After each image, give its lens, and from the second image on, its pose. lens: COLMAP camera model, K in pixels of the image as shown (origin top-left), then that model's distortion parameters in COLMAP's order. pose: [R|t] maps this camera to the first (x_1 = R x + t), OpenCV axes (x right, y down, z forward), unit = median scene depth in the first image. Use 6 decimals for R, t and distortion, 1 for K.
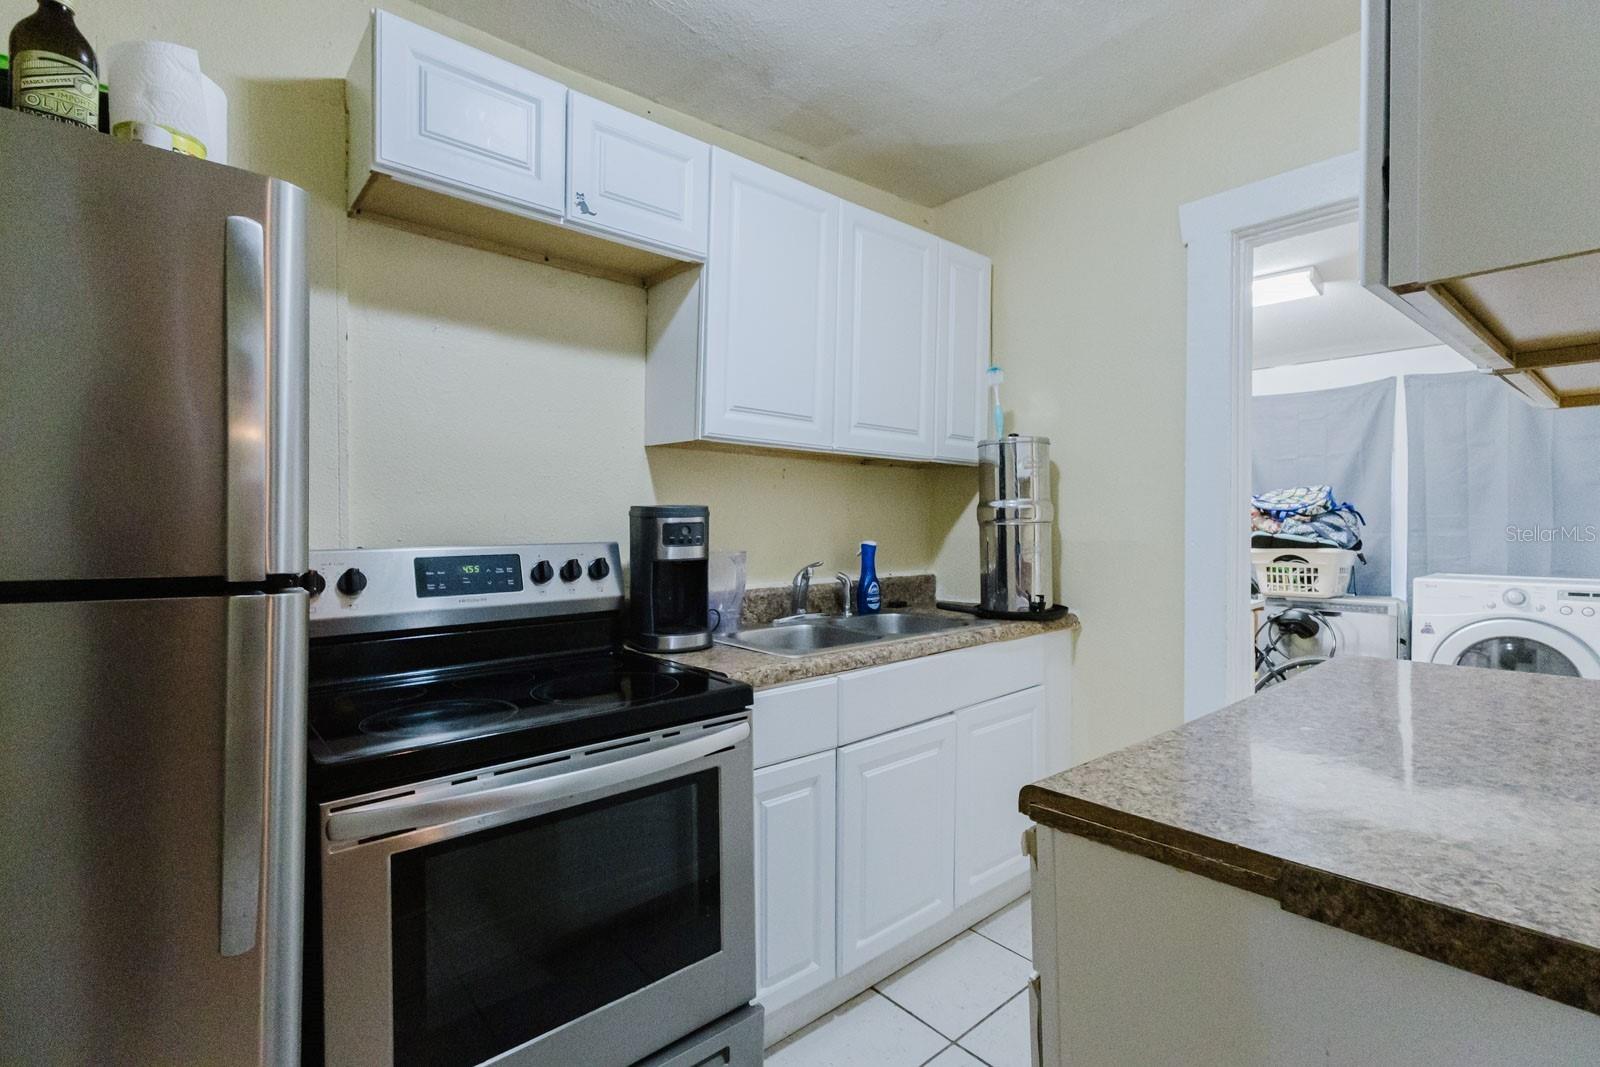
lens RADIAL K [[738.7, 0, 806.4], [0, 738.7, 531.5], [0, 0, 1]] dist [0.001948, 0.000437]
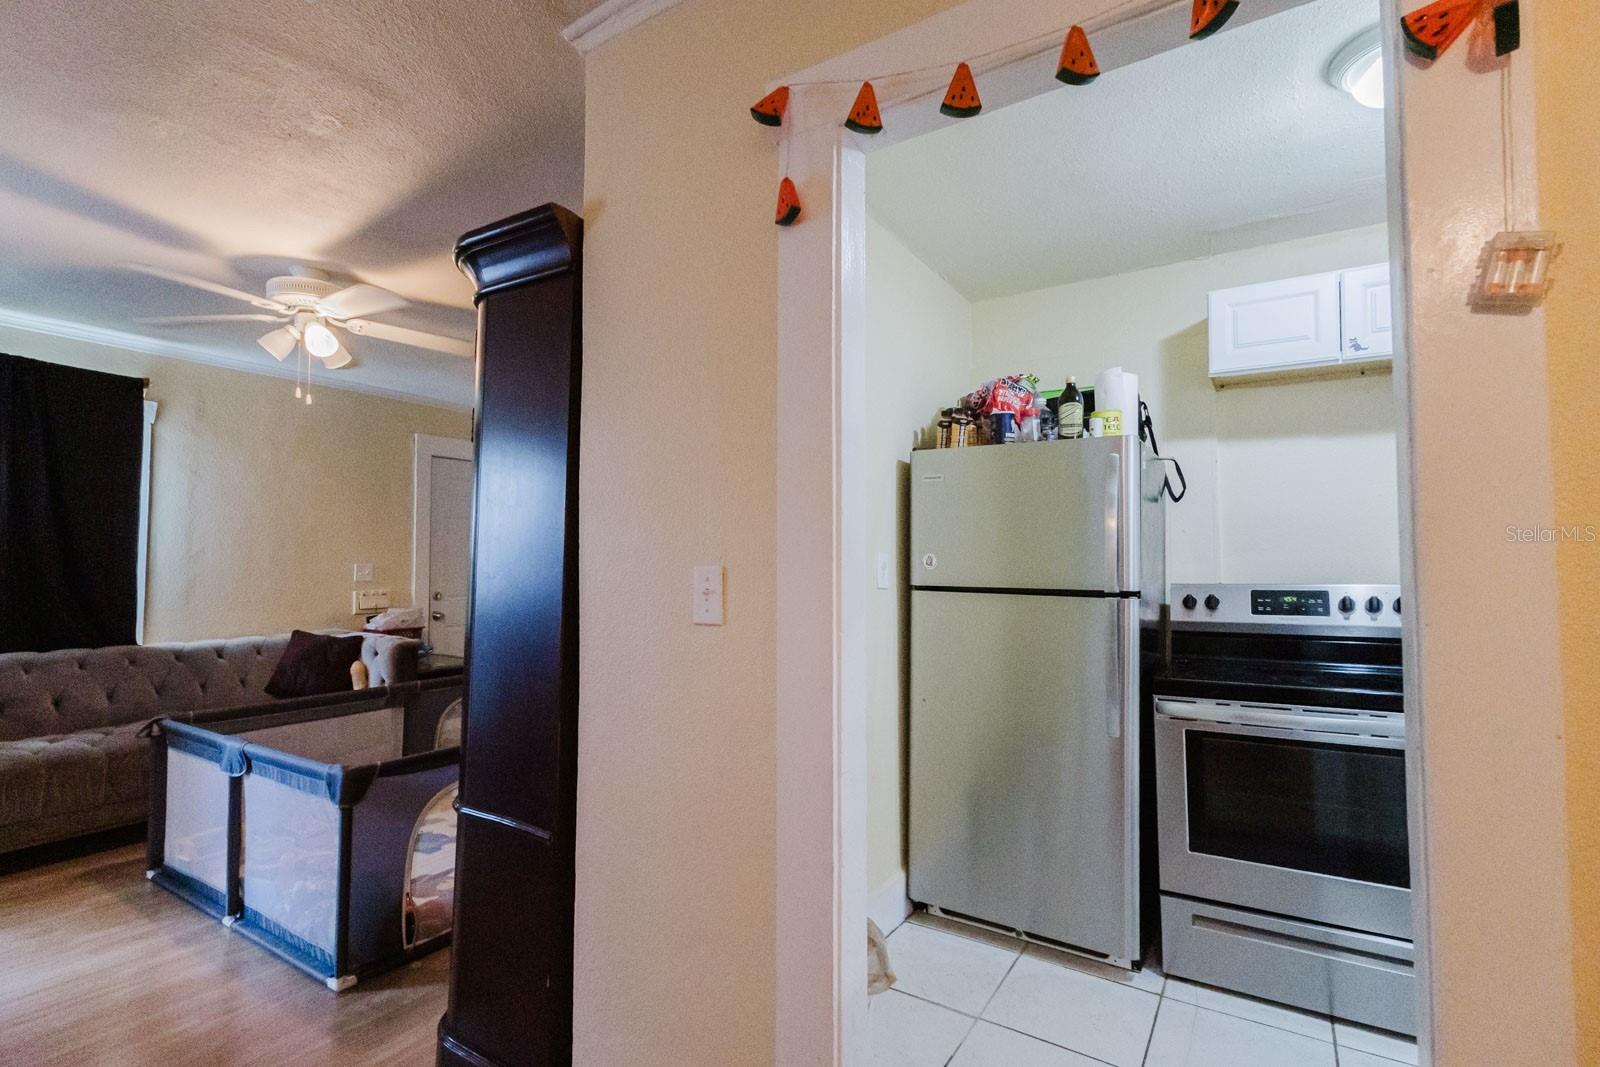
lens RADIAL K [[753.2, 0, 798.3], [0, 753.2, 533.1], [0, 0, 1]] dist [0.004659, -0.000077]
pose [[0.279561, -0.040464, -0.959275, 0.804234], [-0.006736, 0.999004, -0.044103, -0.011042], [0.960104, 0.018791, 0.279010, -0.442850]]
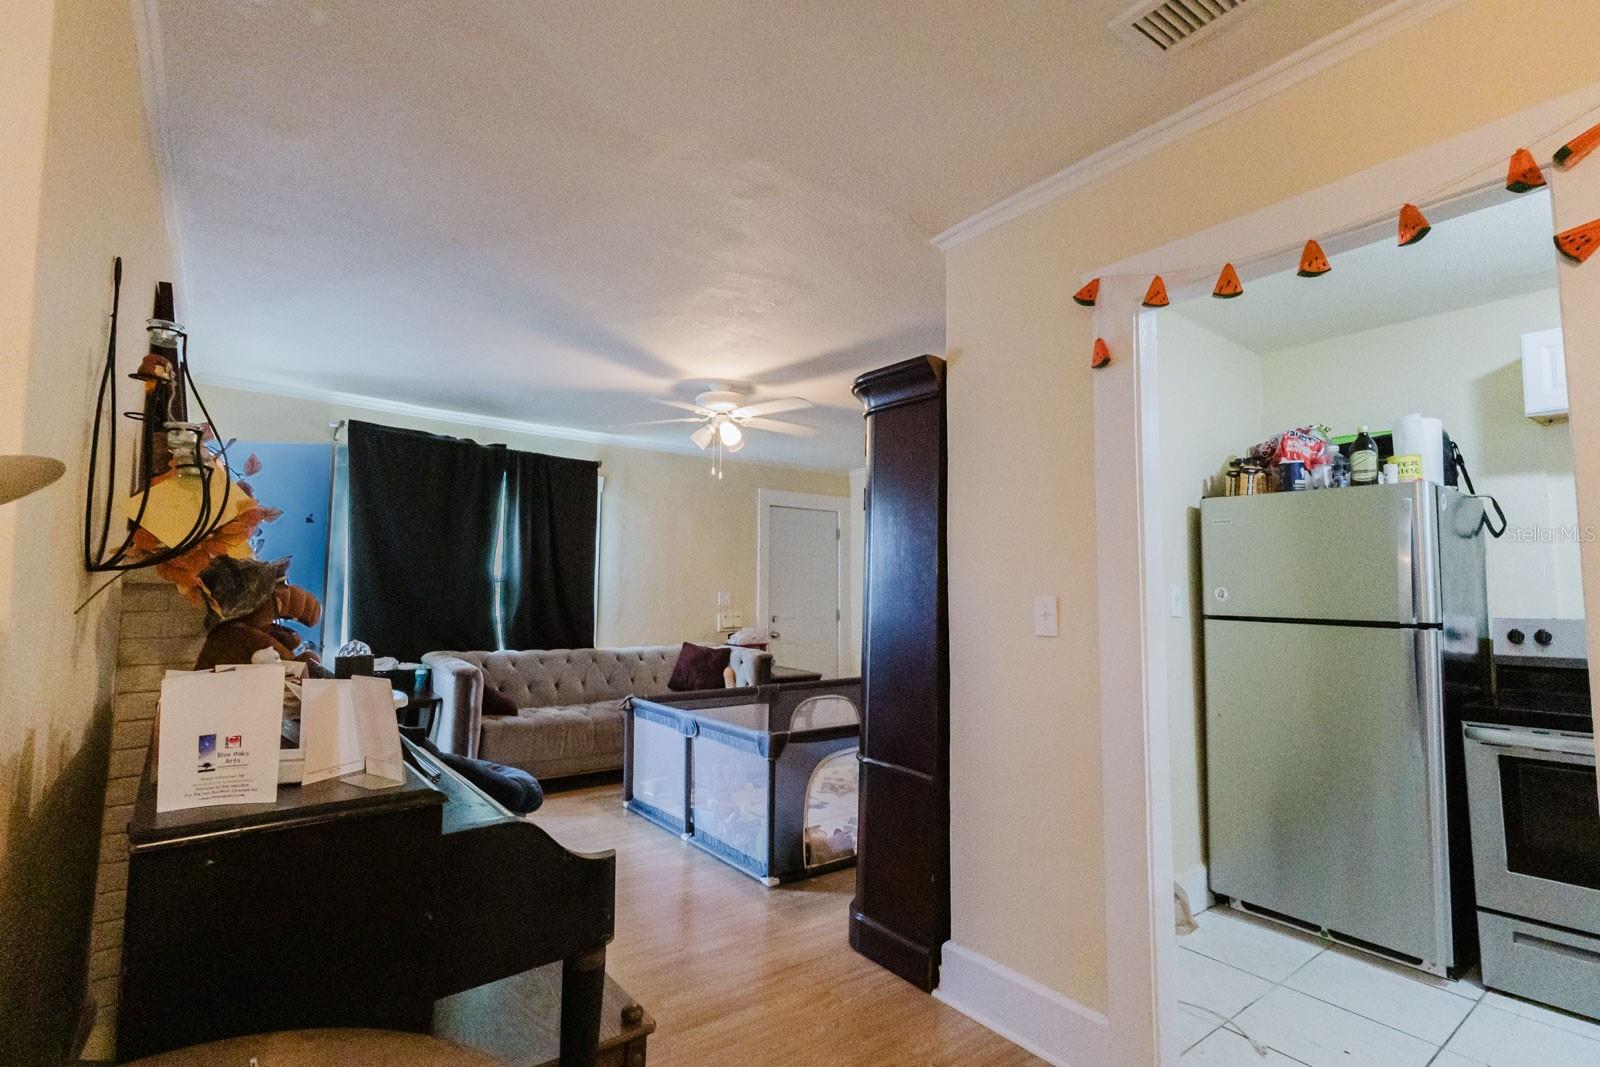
lens RADIAL K [[747.5, 0, 800.0], [0, 747.5, 533.5], [0, 0, 1]] dist [0.004692, 0.000644]
pose [[-0.067233, -0.080342, -0.994497, 1.252192], [-0.014712, 0.996724, -0.079527, -0.010469], [0.997629, 0.009285, -0.068195, -0.634803]]
